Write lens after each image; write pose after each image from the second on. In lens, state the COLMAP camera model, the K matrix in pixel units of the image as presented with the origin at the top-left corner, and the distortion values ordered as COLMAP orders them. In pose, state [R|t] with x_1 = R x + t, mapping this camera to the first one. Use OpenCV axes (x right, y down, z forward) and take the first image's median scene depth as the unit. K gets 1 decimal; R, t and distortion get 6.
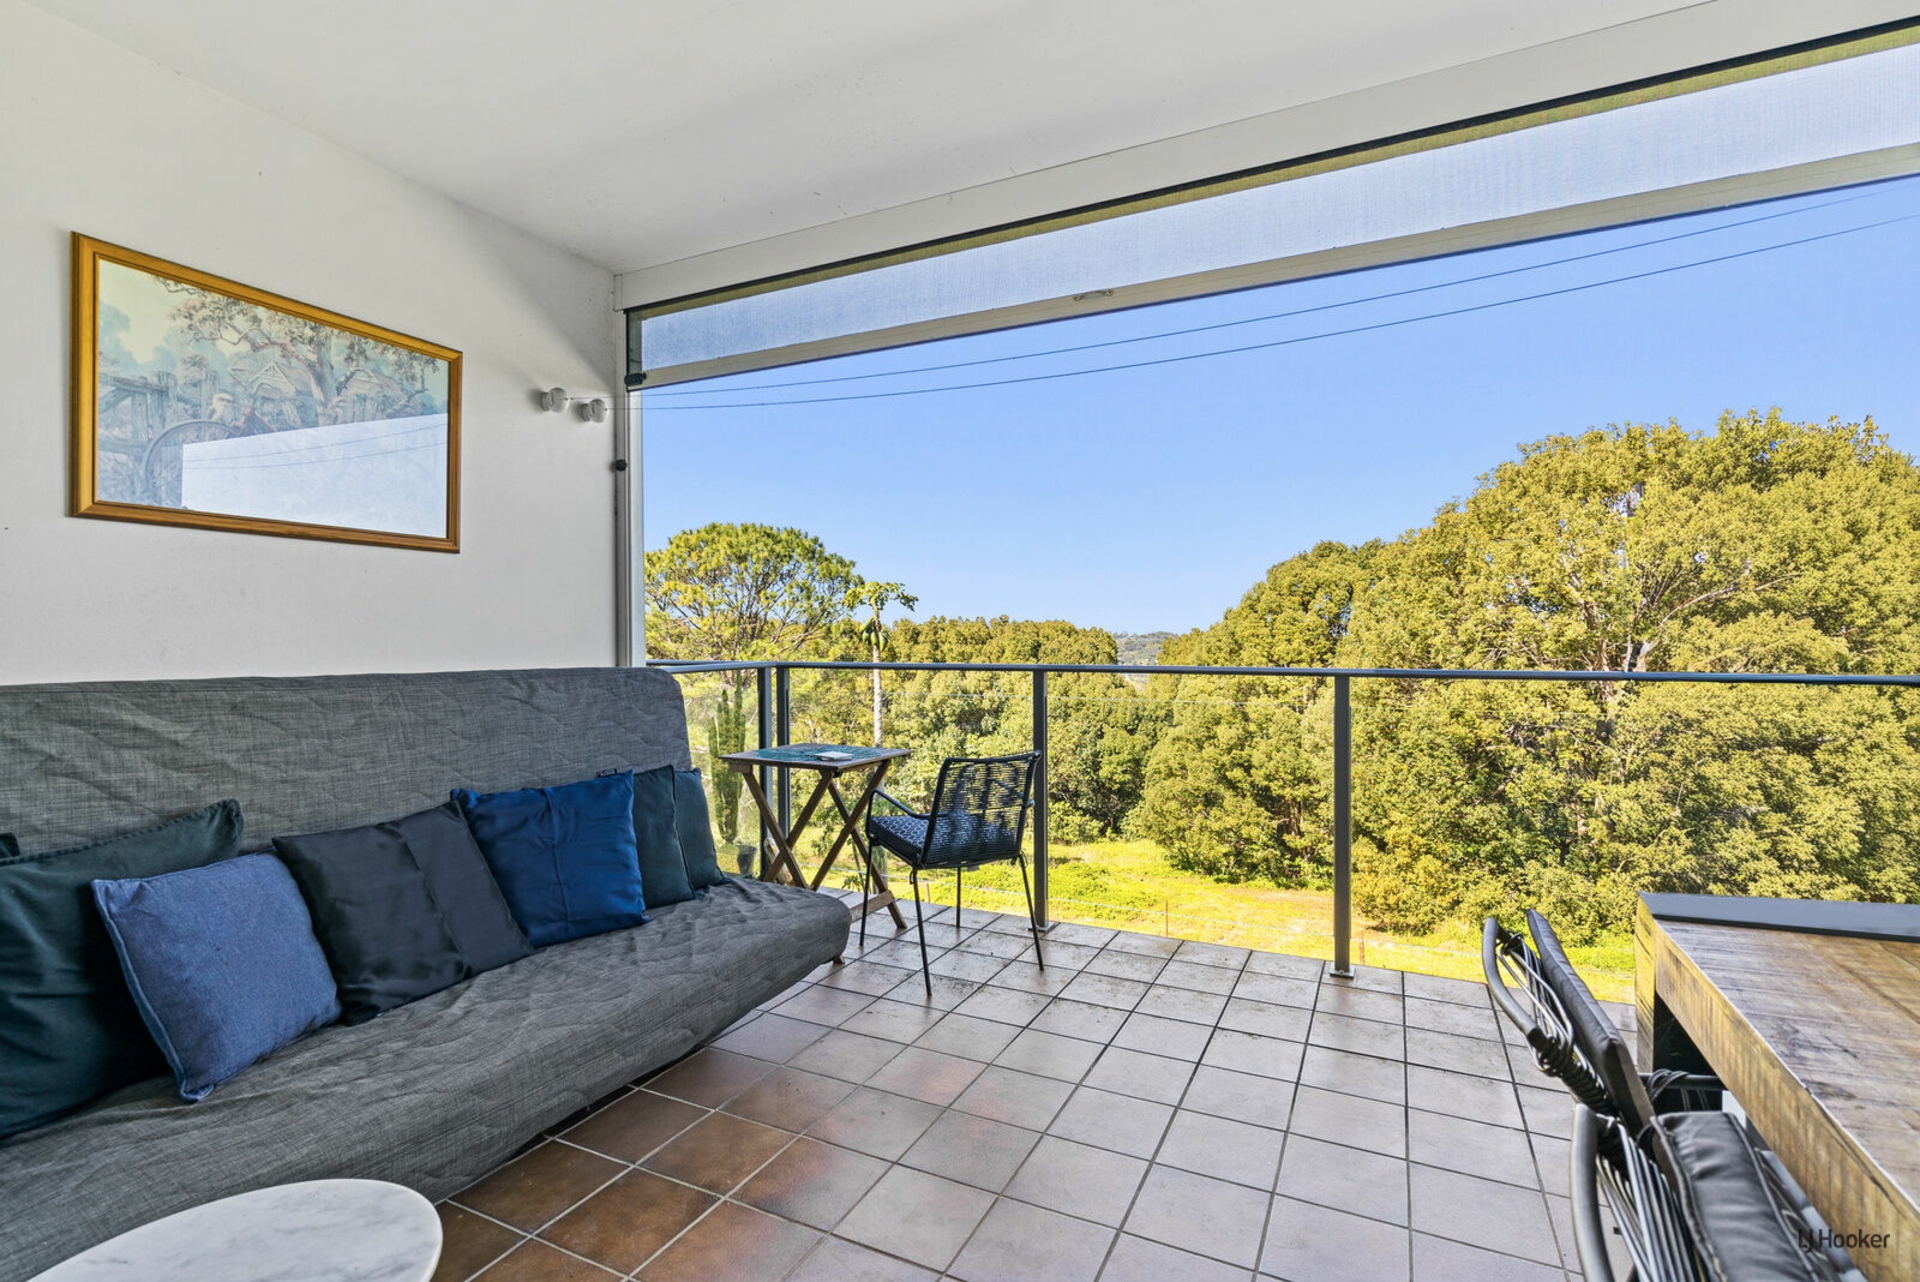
lens RADIAL K [[890.0, 0, 960.1], [0, 890.0, 648.2], [0, 0, 1]] dist [-0.001047, 0.001227]
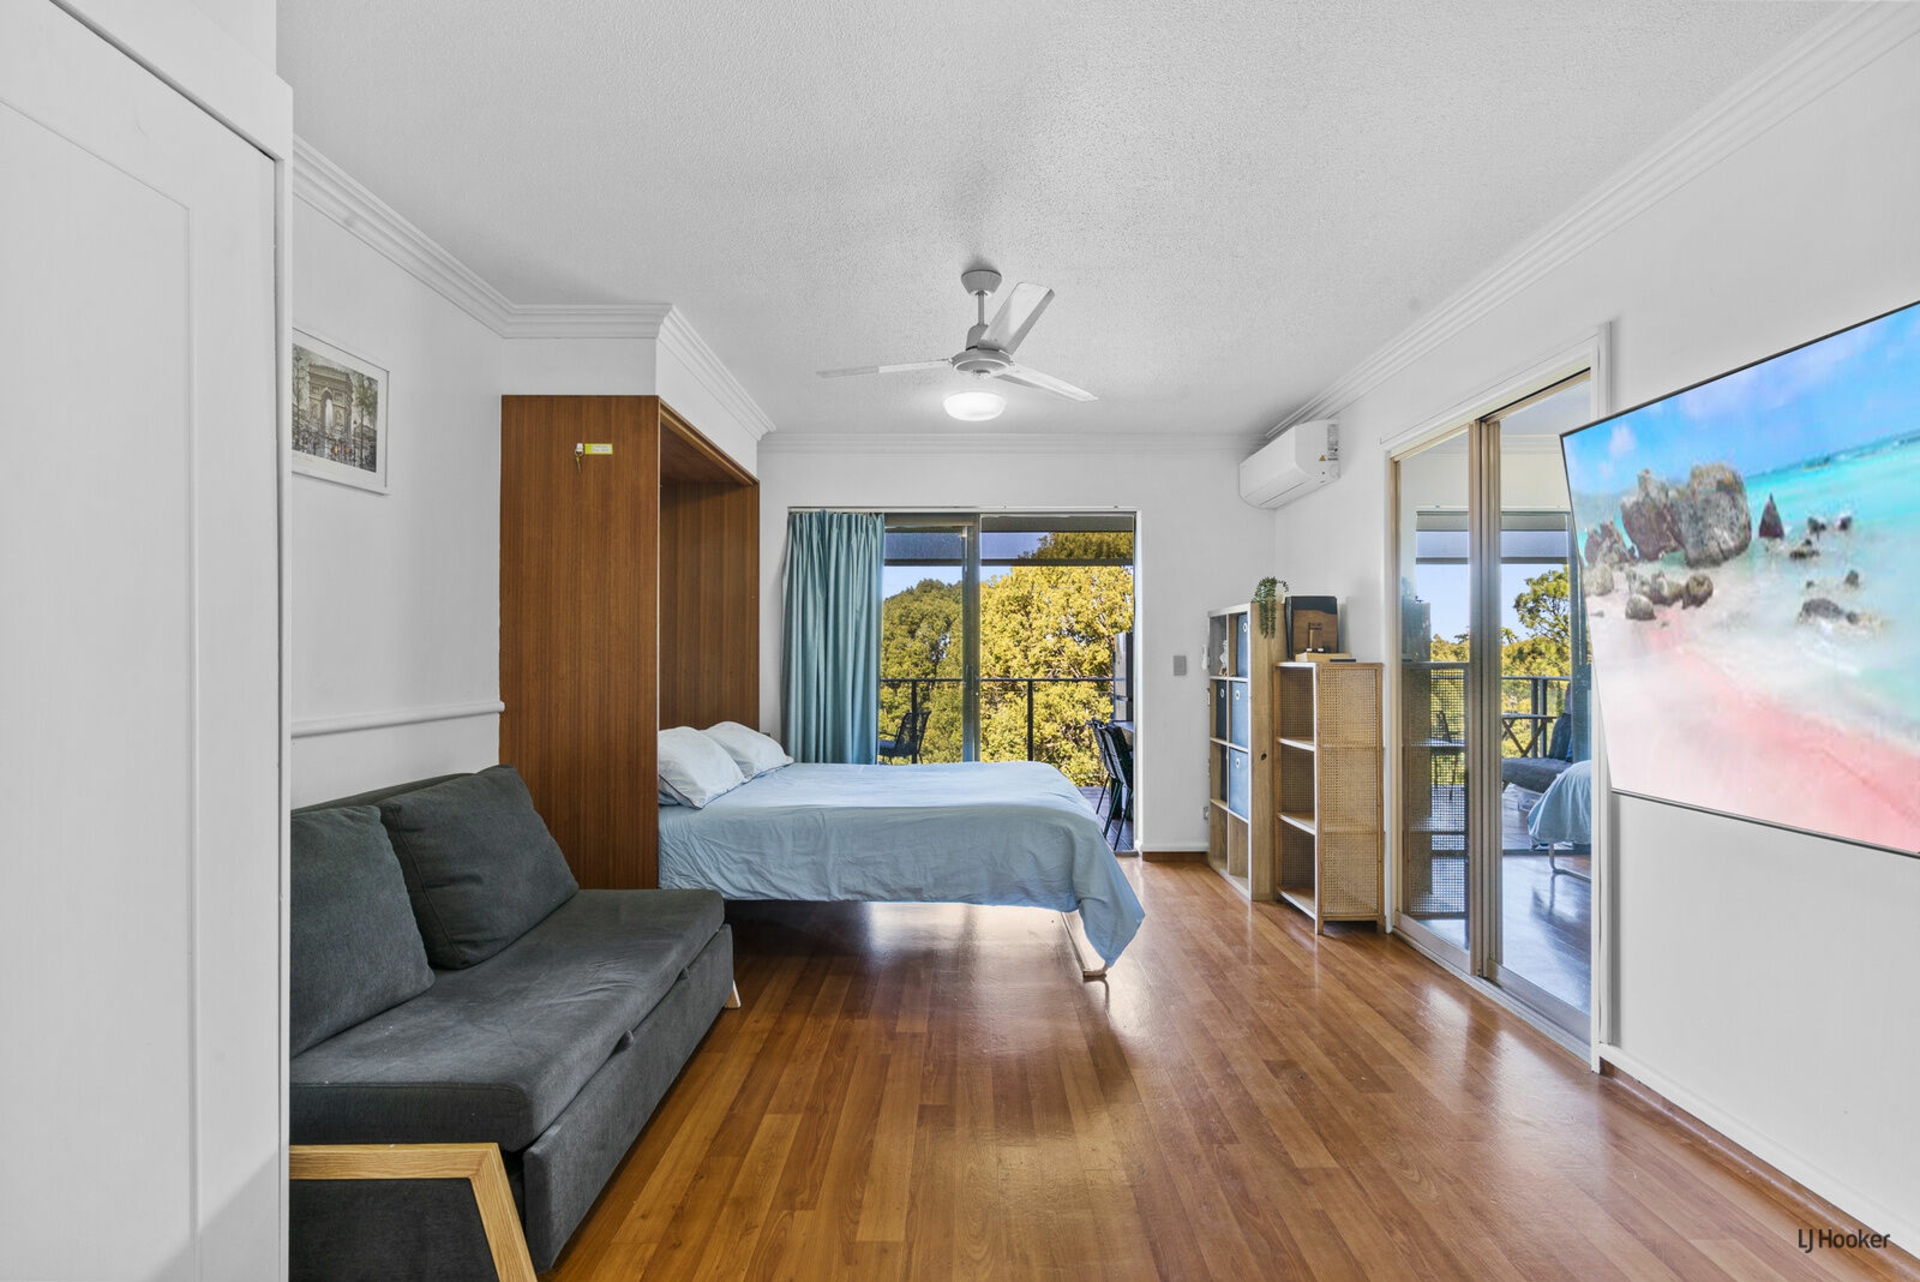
lens RADIAL K [[890.0, 0, 962.8], [0, 890.0, 652.6], [0, 0, 1]] dist [-0.001047, 0.001227]
pose [[0.902554, 0.003067, 0.430567, -0.095256], [0.005474, 0.999812, -0.018596, -0.000088], [-0.430543, 0.019141, 0.902367, -0.146536]]
